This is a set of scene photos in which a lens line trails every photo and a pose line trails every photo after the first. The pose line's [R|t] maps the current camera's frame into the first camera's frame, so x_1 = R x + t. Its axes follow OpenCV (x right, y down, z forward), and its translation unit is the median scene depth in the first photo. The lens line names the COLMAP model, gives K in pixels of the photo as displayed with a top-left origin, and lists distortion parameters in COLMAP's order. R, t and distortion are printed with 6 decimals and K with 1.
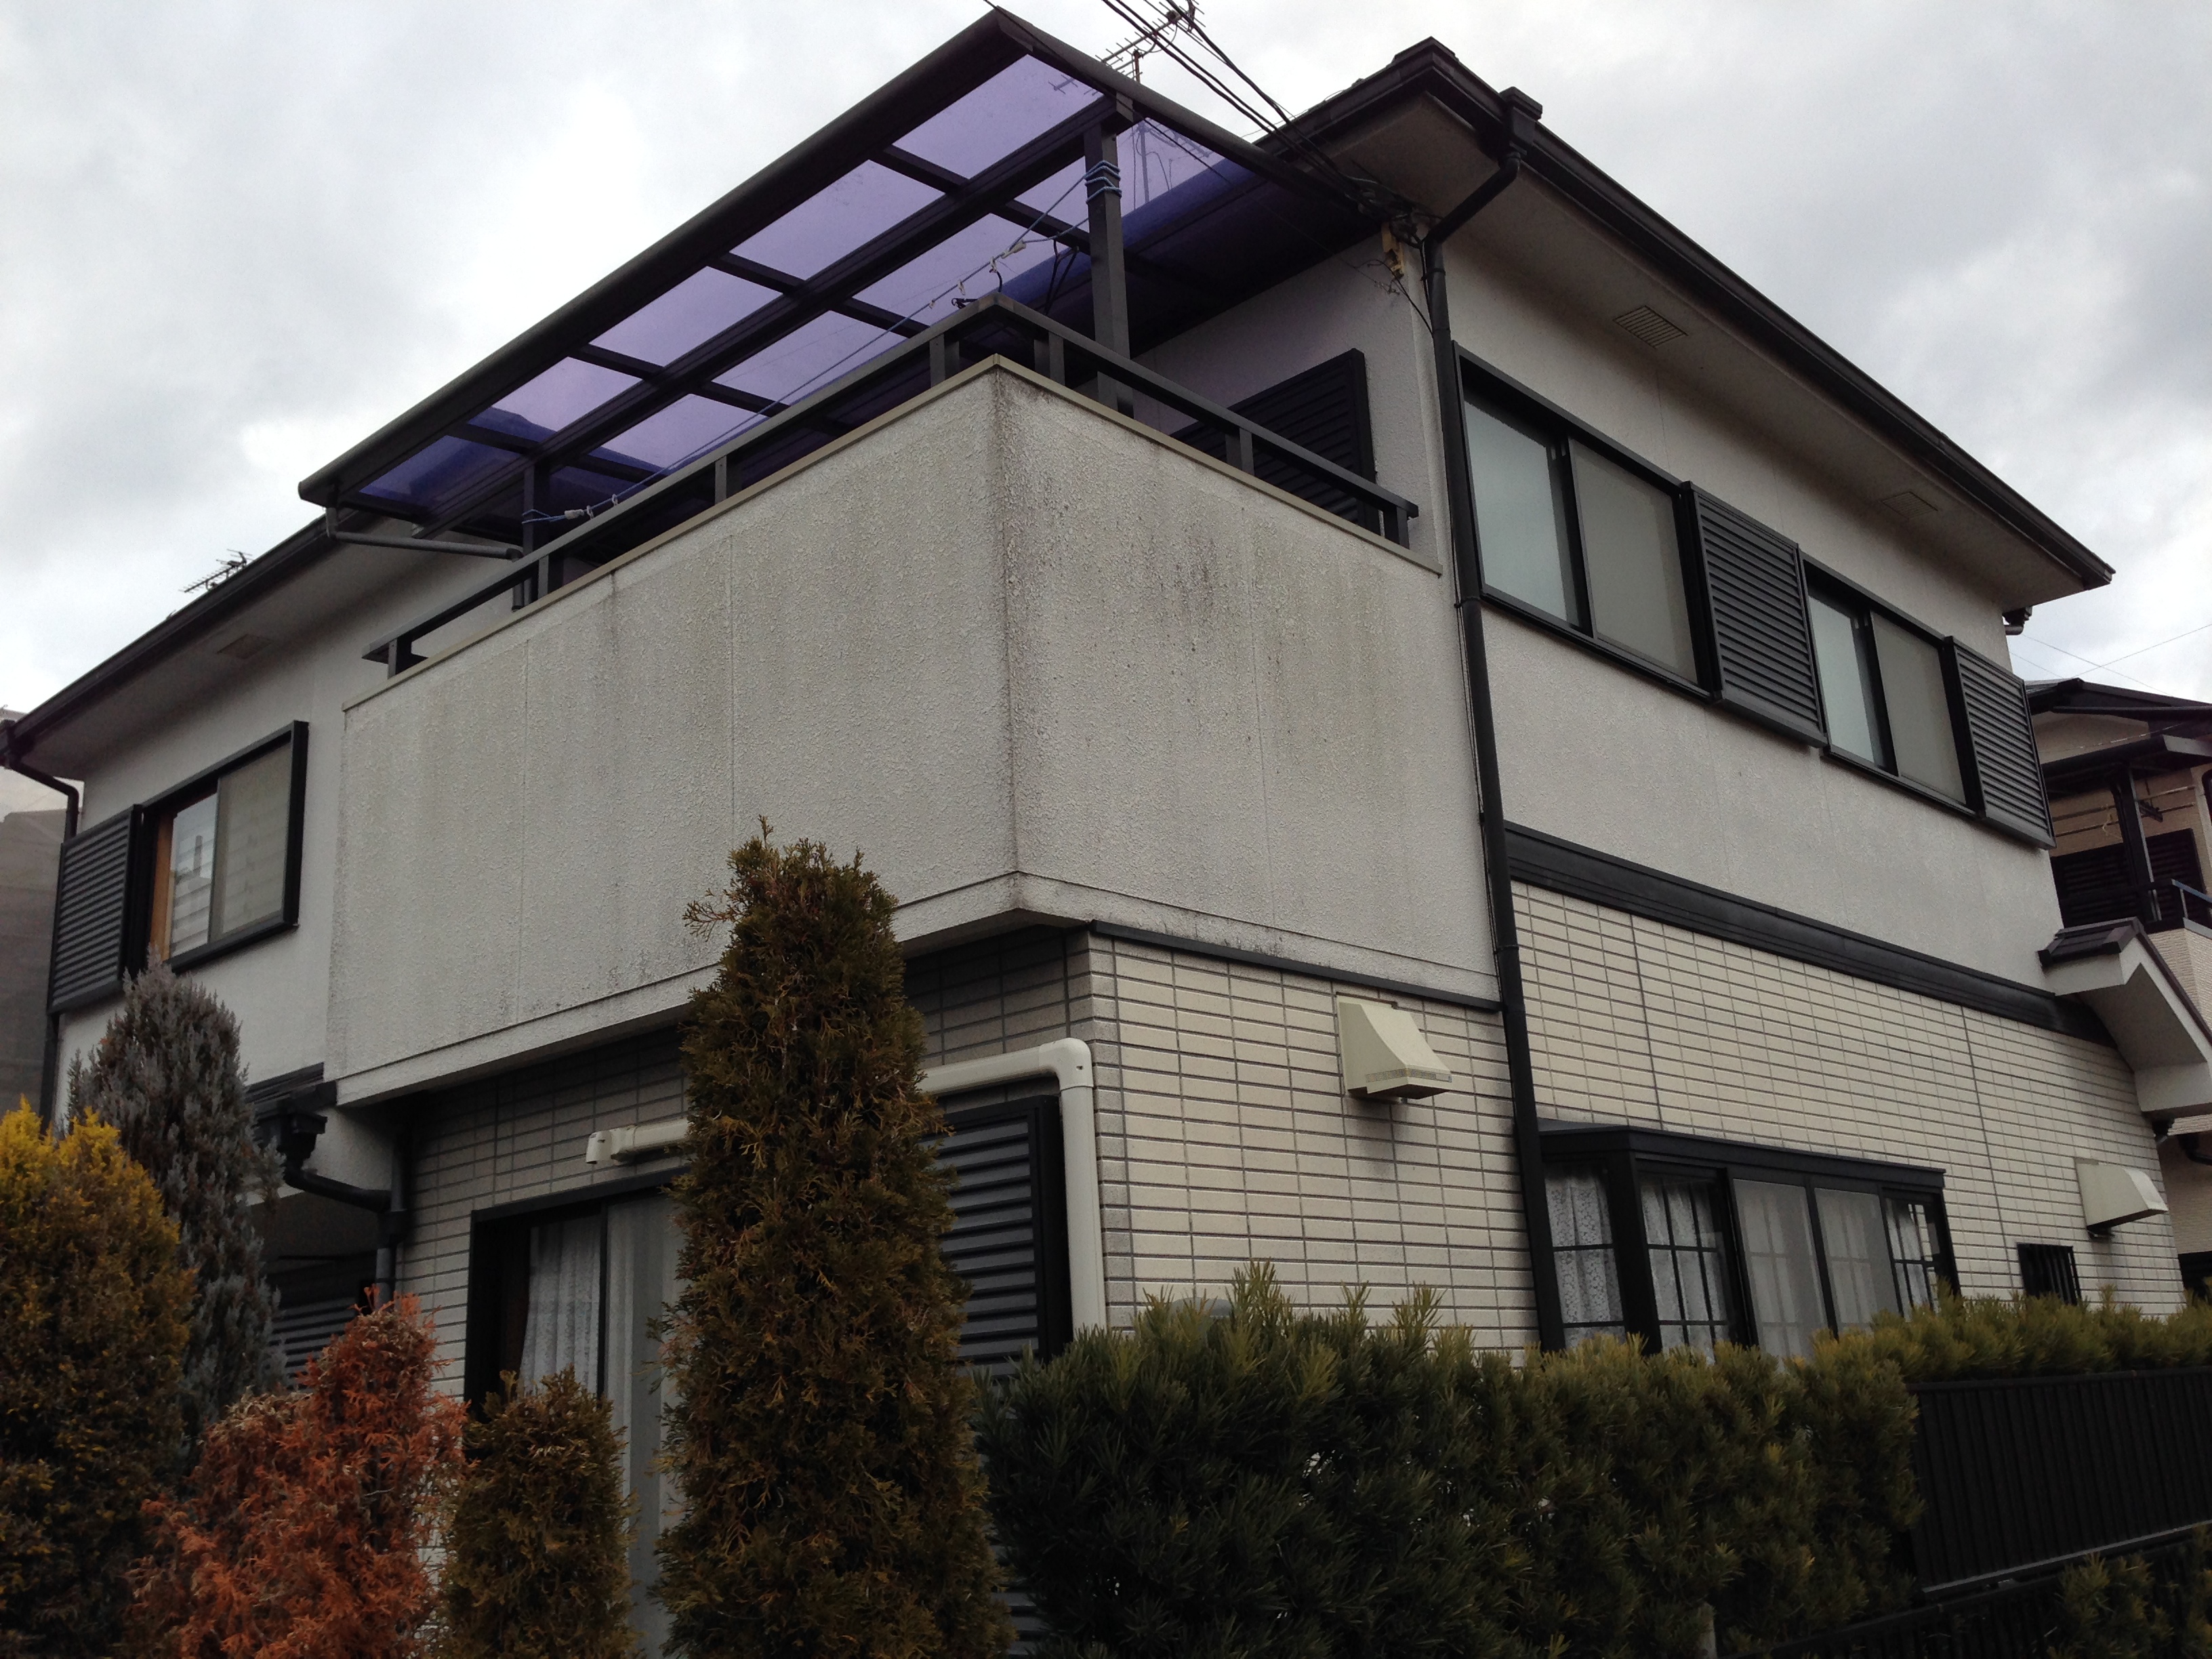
lens RADIAL K [[2029.7, 0, 1114.9], [0, 2029.7, 825.7], [0, 0, 1]] dist [0.115199, -0.170611]
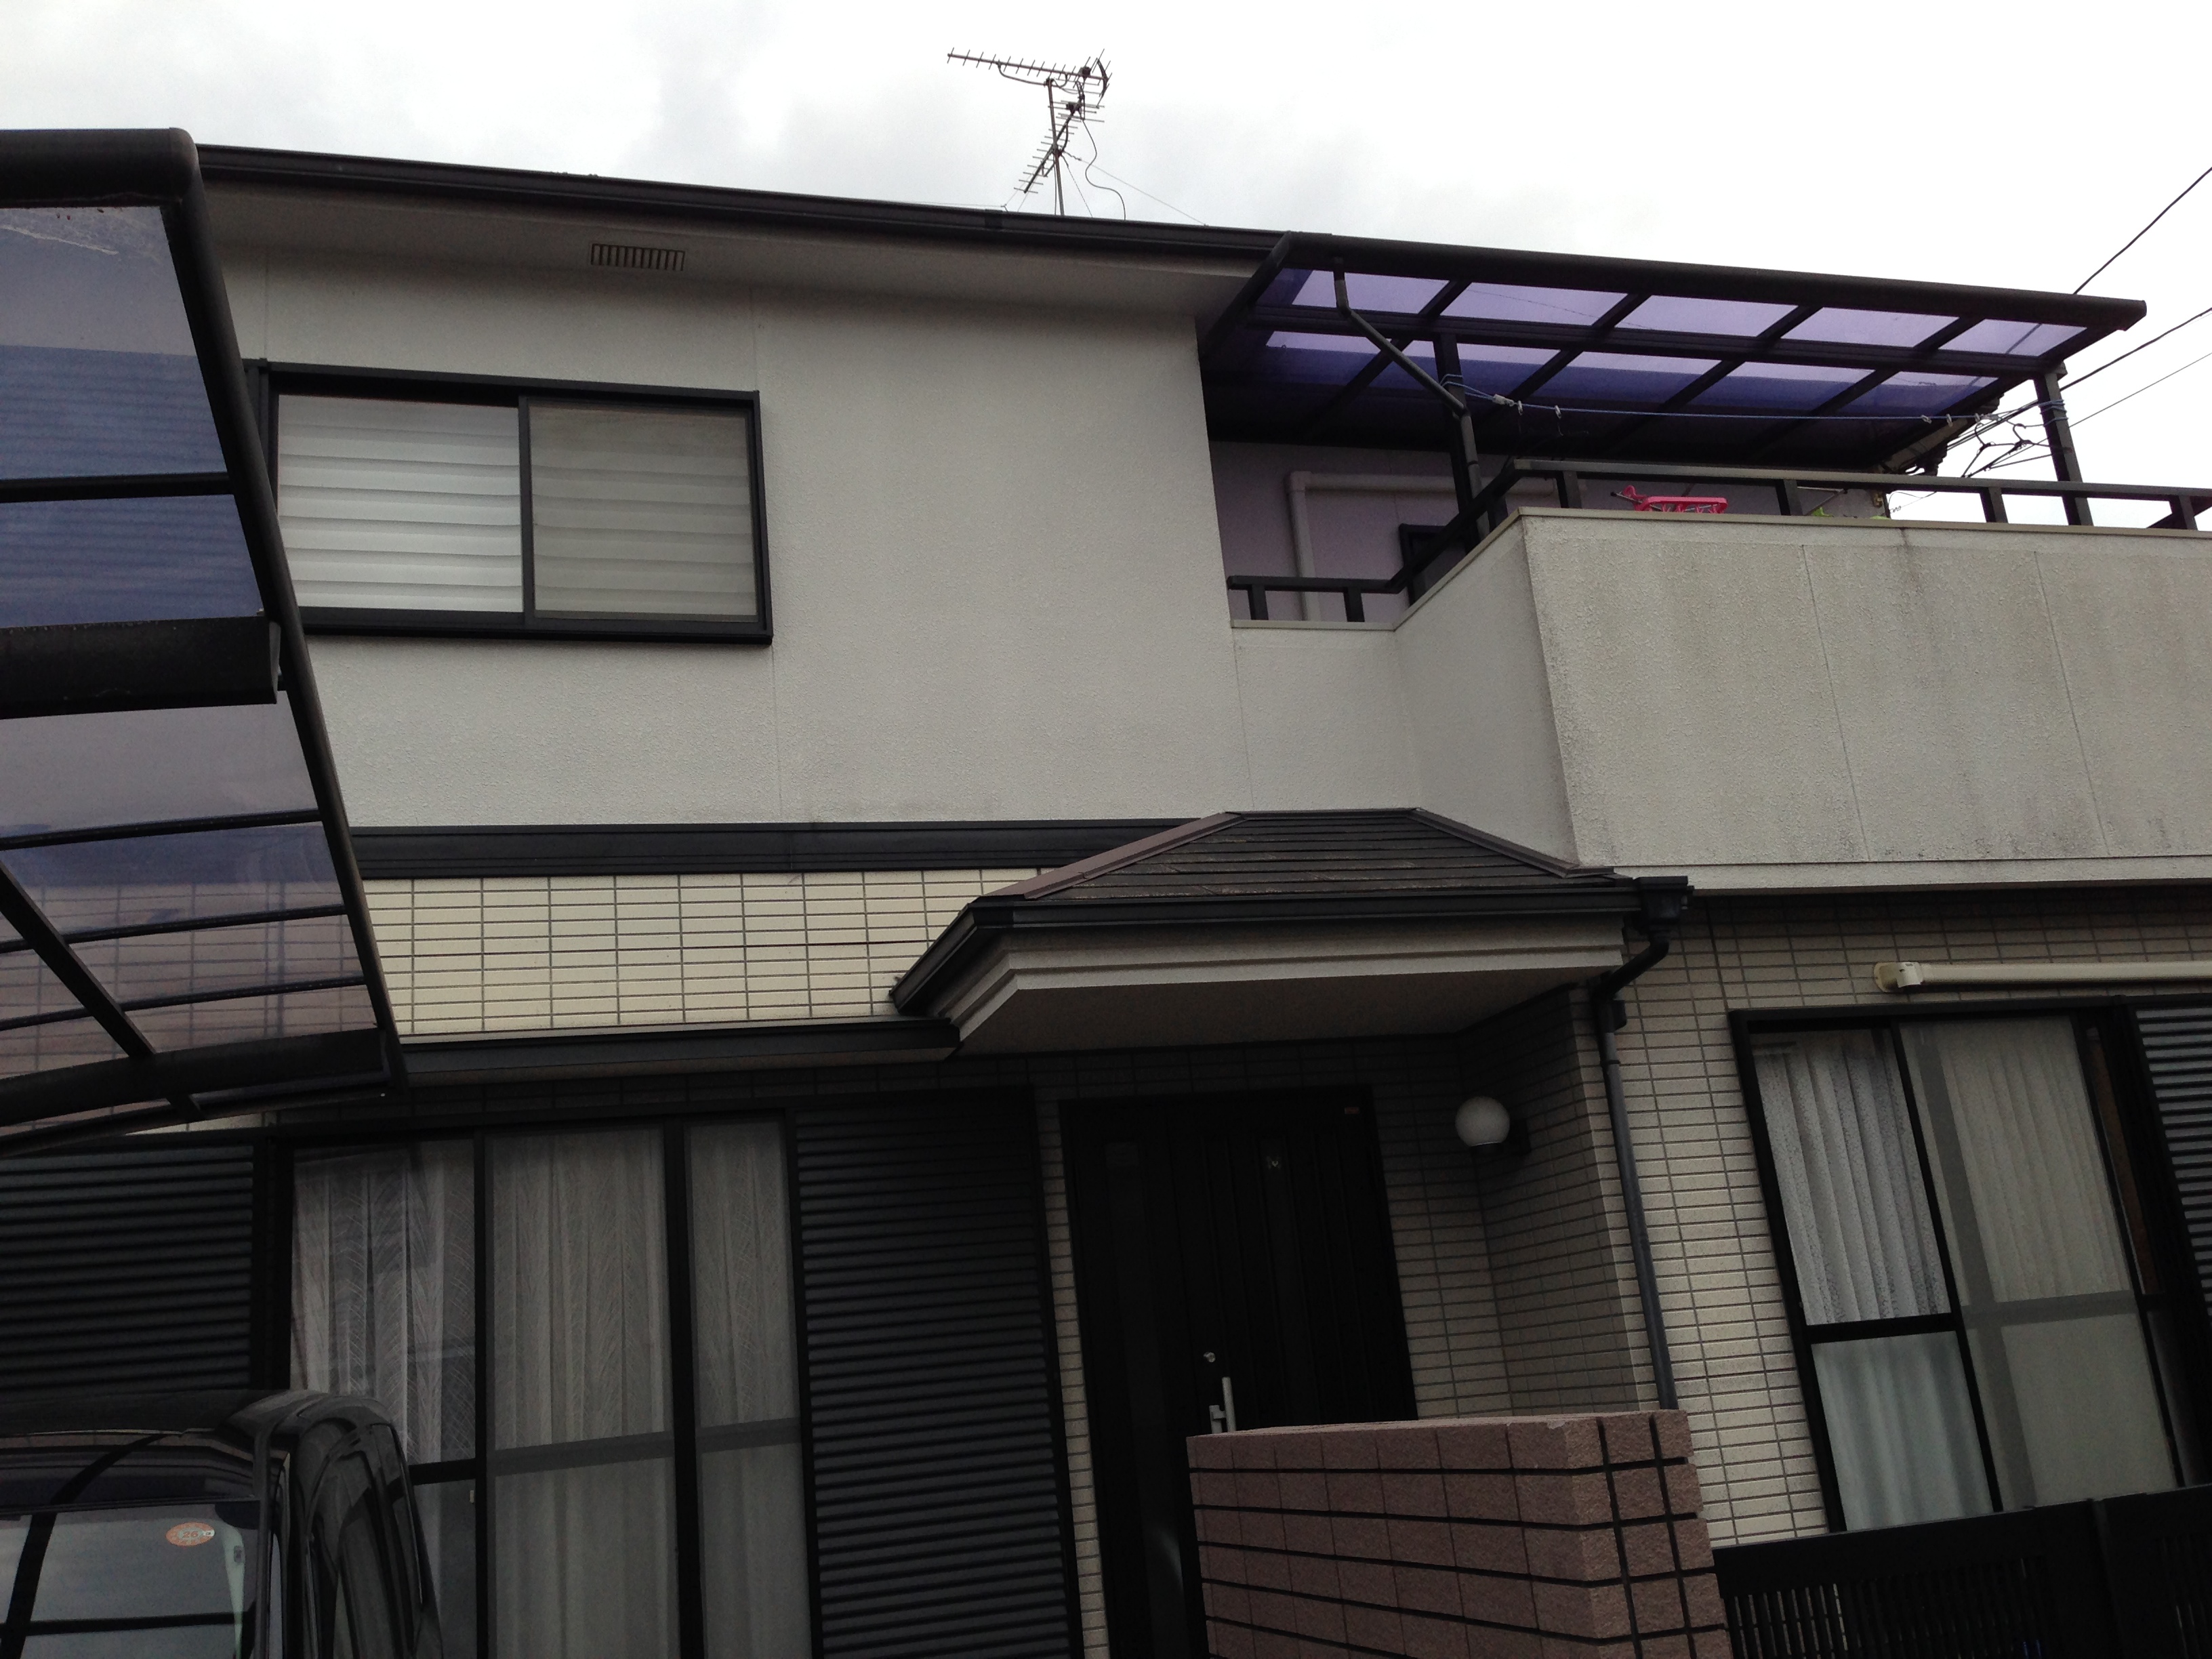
lens RADIAL K [[2031.6, 0, 1106.0], [0, 2031.6, 826.4], [0, 0, 1]] dist [0.065268, 0.000279]
pose [[0.511515, 0.236776, 0.826008, -0.764433], [-0.177618, 0.969660, -0.167962, 0.180238], [-0.840716, -0.060799, 0.538052, 0.368556]]
